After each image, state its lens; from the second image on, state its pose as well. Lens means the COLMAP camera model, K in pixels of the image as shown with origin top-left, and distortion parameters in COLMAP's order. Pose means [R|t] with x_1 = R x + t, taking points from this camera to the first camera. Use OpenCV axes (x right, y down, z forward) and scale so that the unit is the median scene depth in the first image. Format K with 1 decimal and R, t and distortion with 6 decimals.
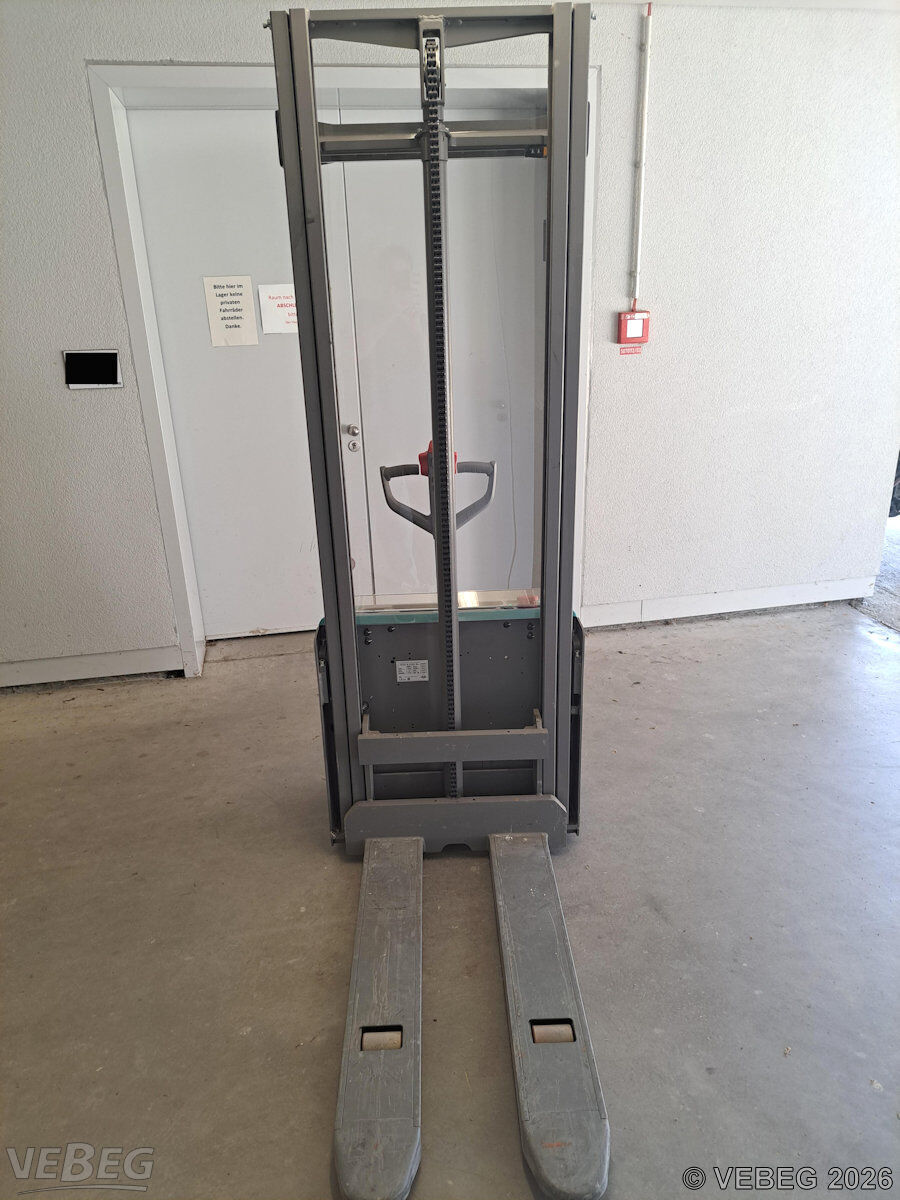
lens RADIAL K [[869.1, 0, 443.7], [0, 869.1, 615.1], [0, 0, 1]] dist [0.039784, -0.053957]
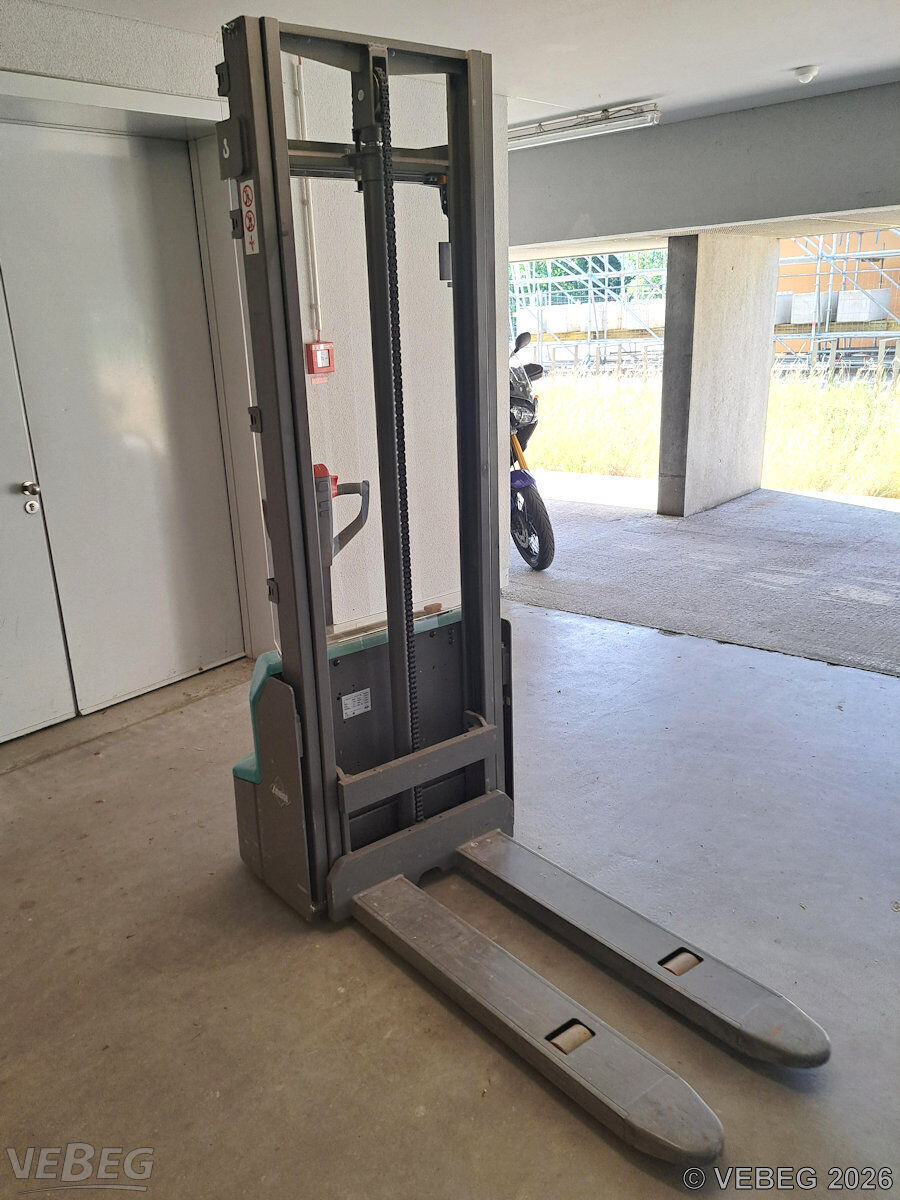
lens RADIAL K [[947.7, 0, 407.0], [0, 947.7, 603.8], [0, 0, 1]] dist [0.041017, -0.032253]
pose [[0.812432, -0.177995, 0.555222, -0.548614], [0.227461, 0.973567, -0.020724, -0.007382], [-0.536857, 0.143128, 0.831444, 0.101590]]
